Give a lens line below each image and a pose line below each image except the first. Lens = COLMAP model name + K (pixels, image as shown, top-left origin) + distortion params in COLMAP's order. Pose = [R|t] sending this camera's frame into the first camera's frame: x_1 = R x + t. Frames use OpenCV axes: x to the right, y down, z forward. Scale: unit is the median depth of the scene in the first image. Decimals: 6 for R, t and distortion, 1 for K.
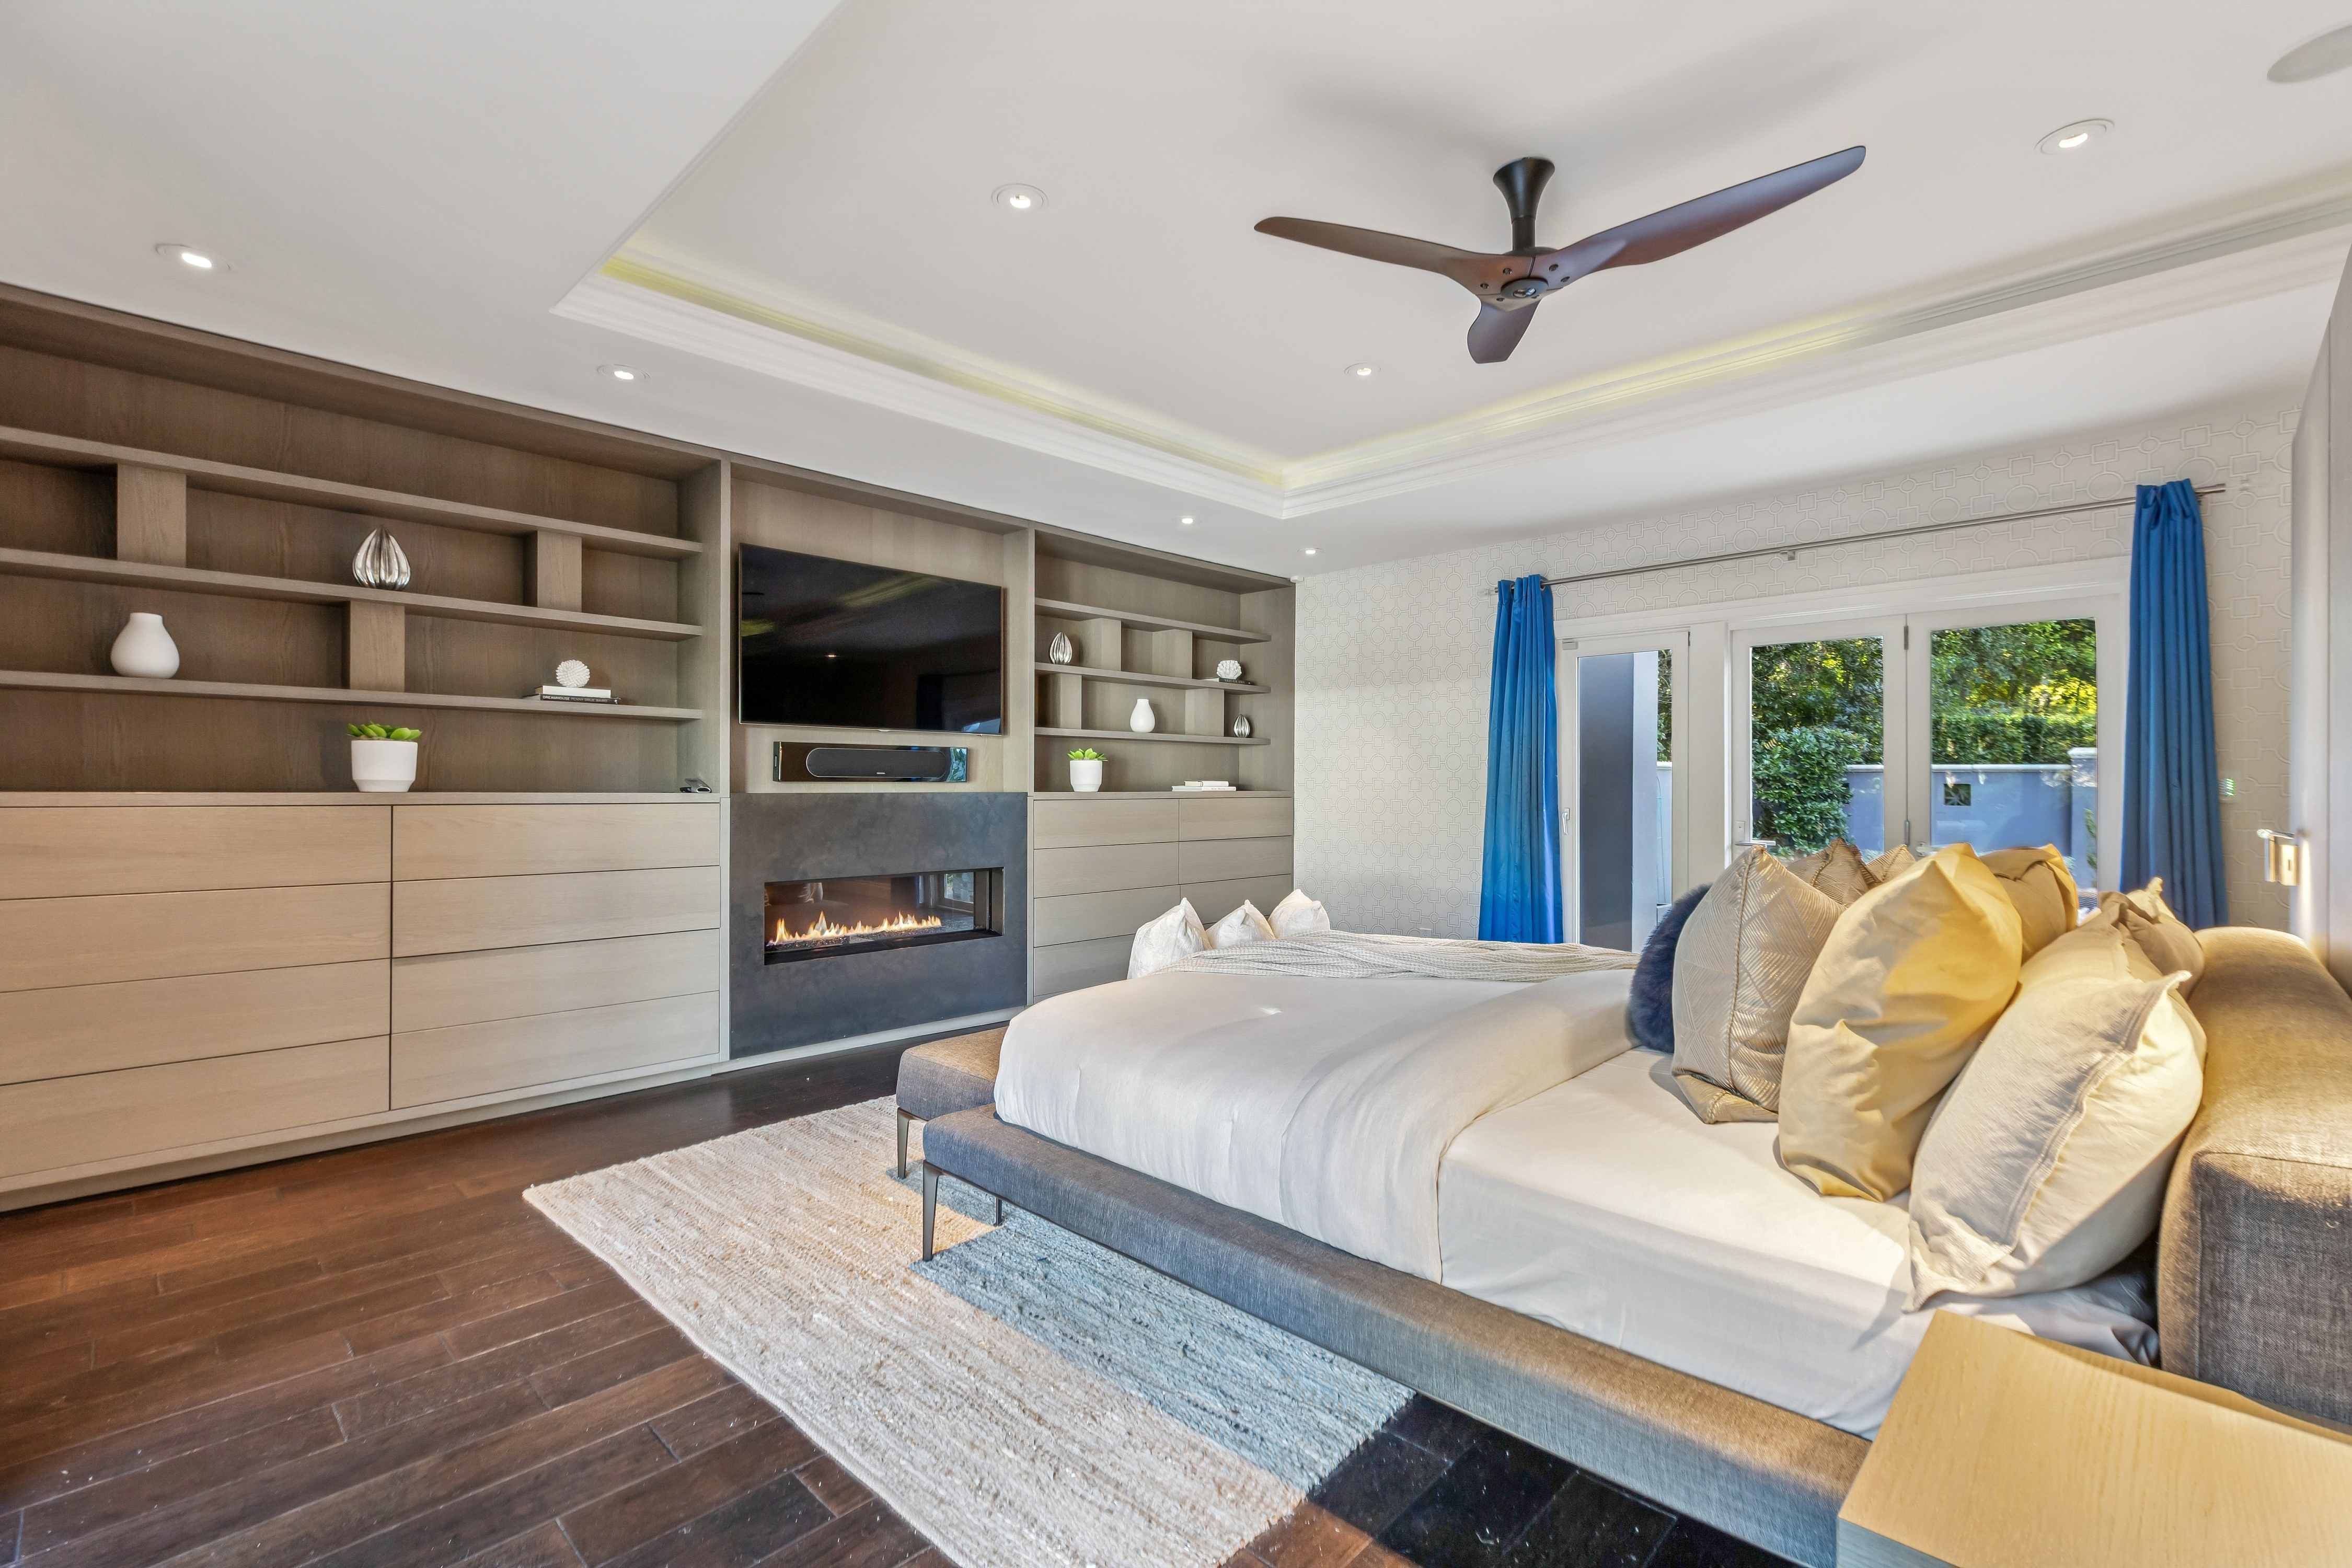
lens RADIAL K [[1040.7, 0, 1176.0], [0, 1040.7, 784.0], [0, 0, 1]] dist [-0.002694, -0.000484]
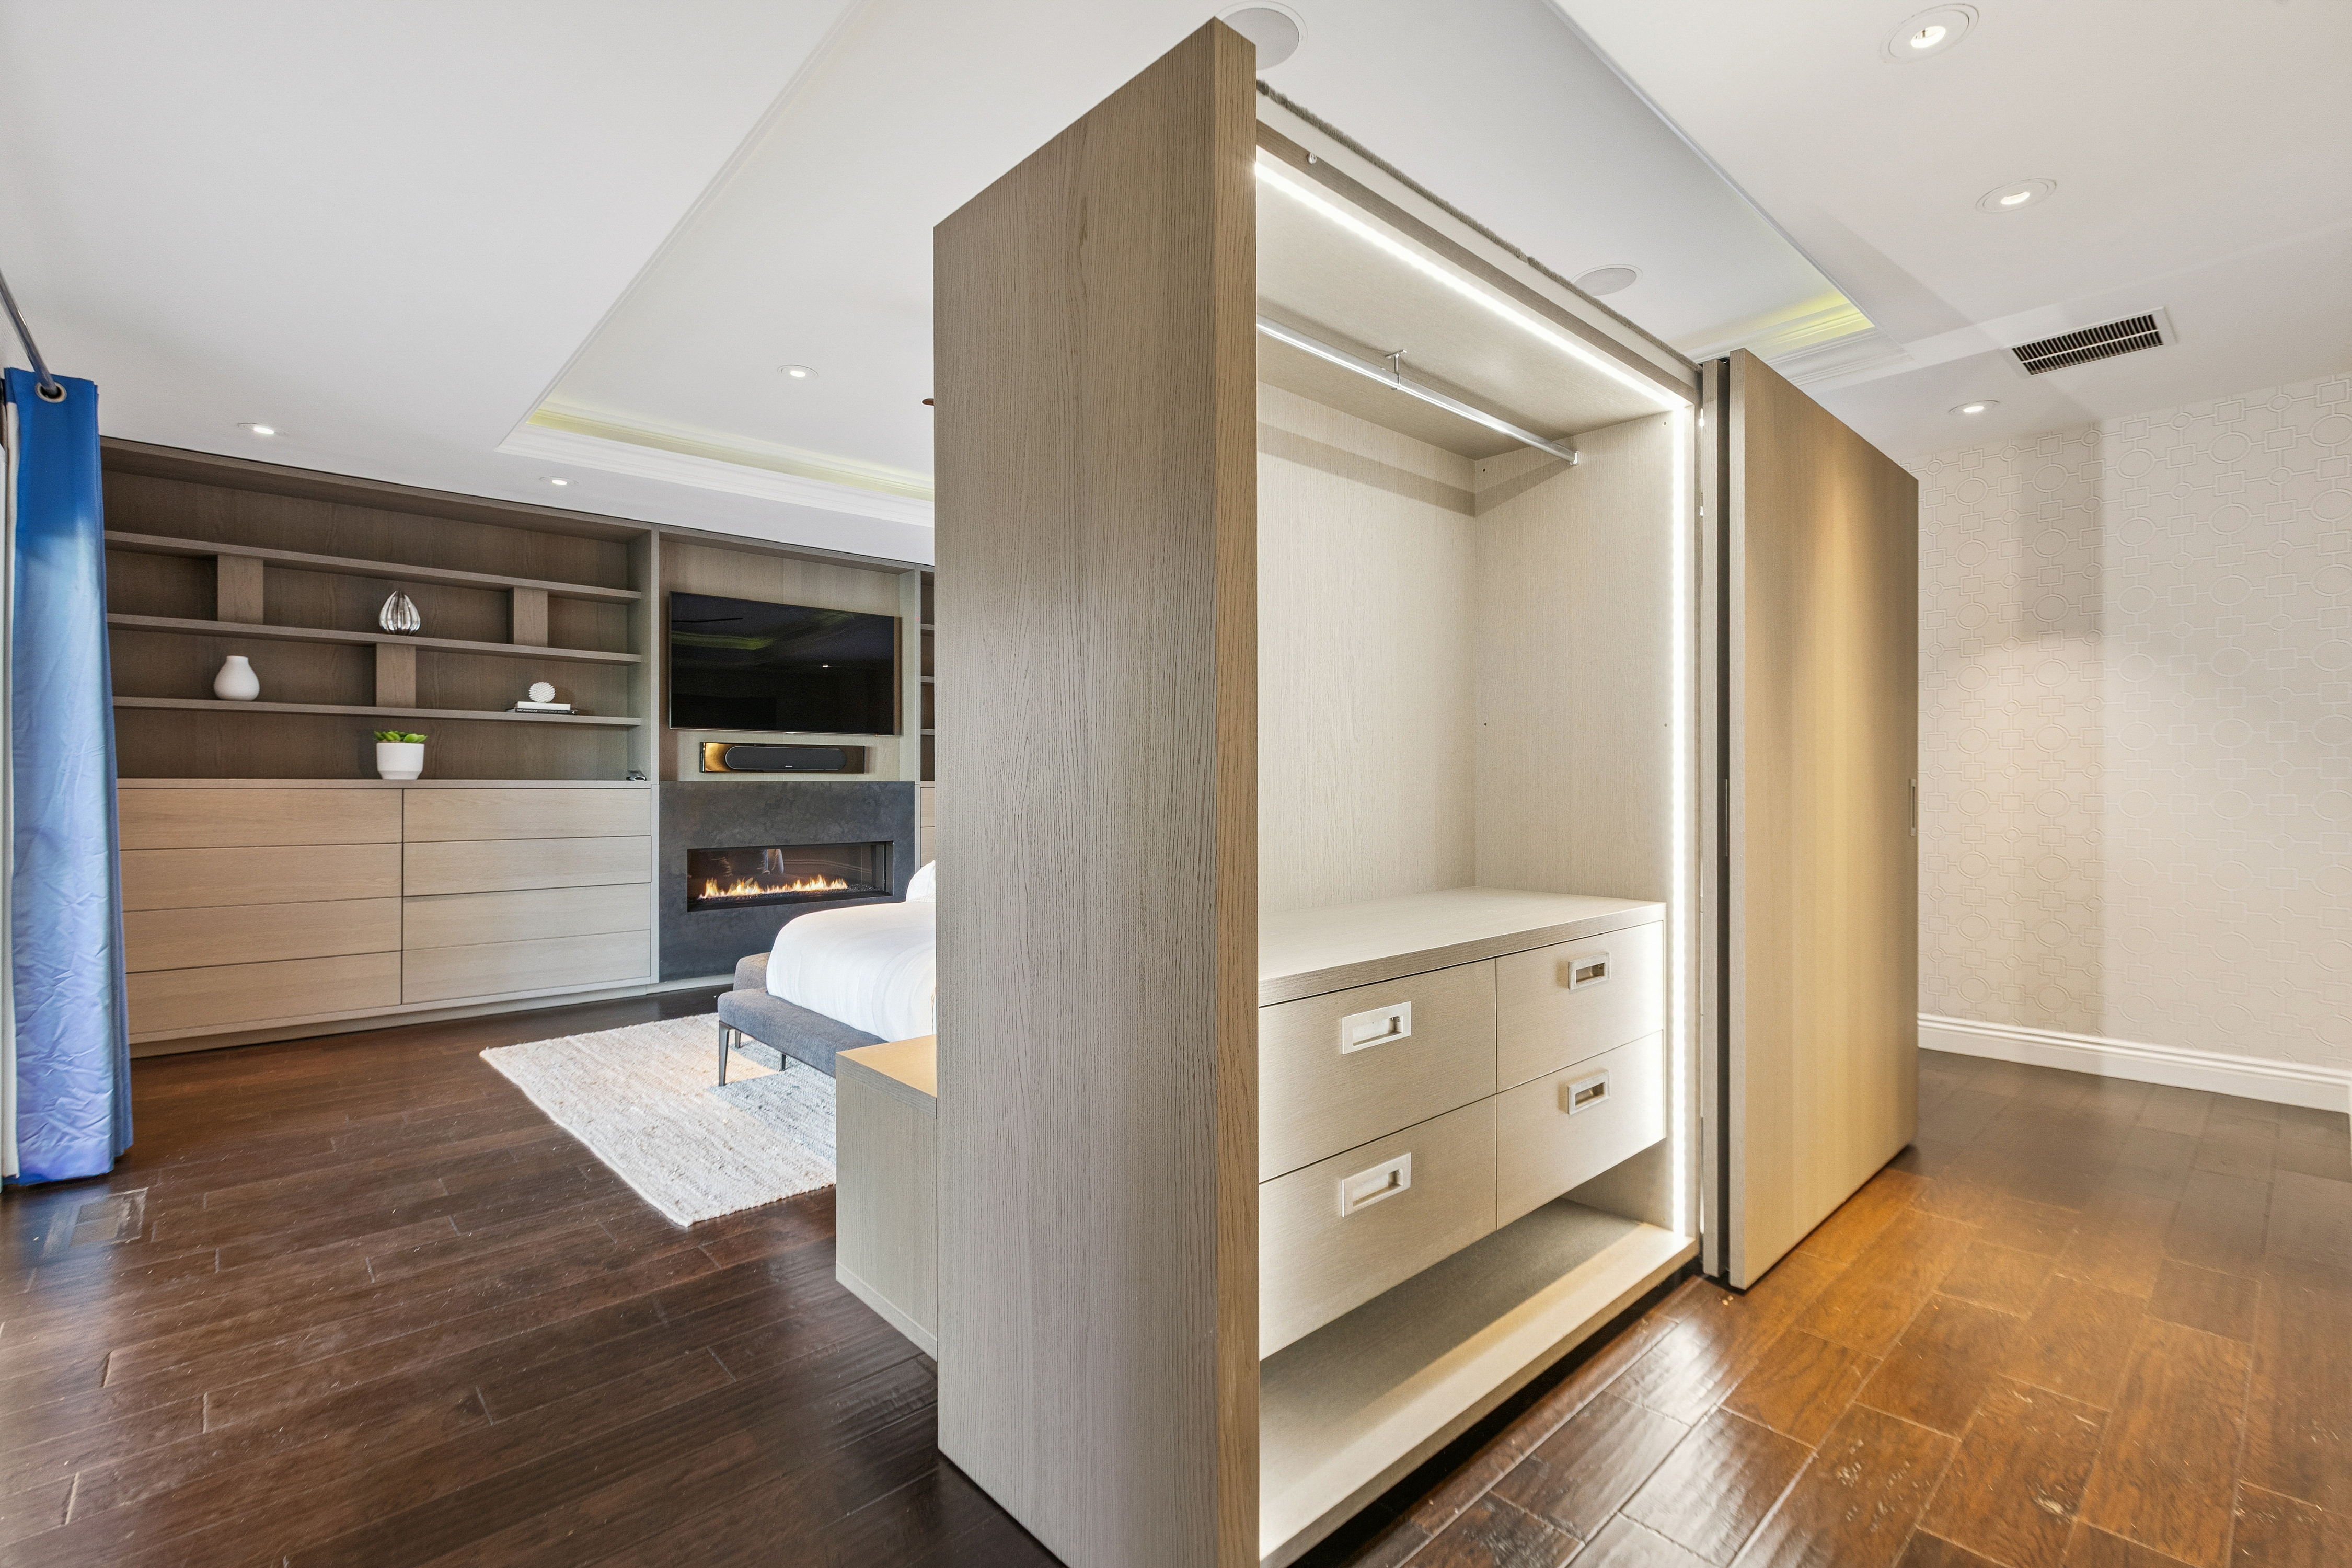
lens RADIAL K [[1040.1, 0, 1175.9], [0, 1040.1, 779.6], [0, 0, 1]] dist [0.001236, -0.000156]
pose [[0.997998, -0.002522, -0.063200, 0.364442], [0.002526, 0.999997, -0.000009, 0.010165], [0.063200, -0.000151, 0.998001, -0.329604]]
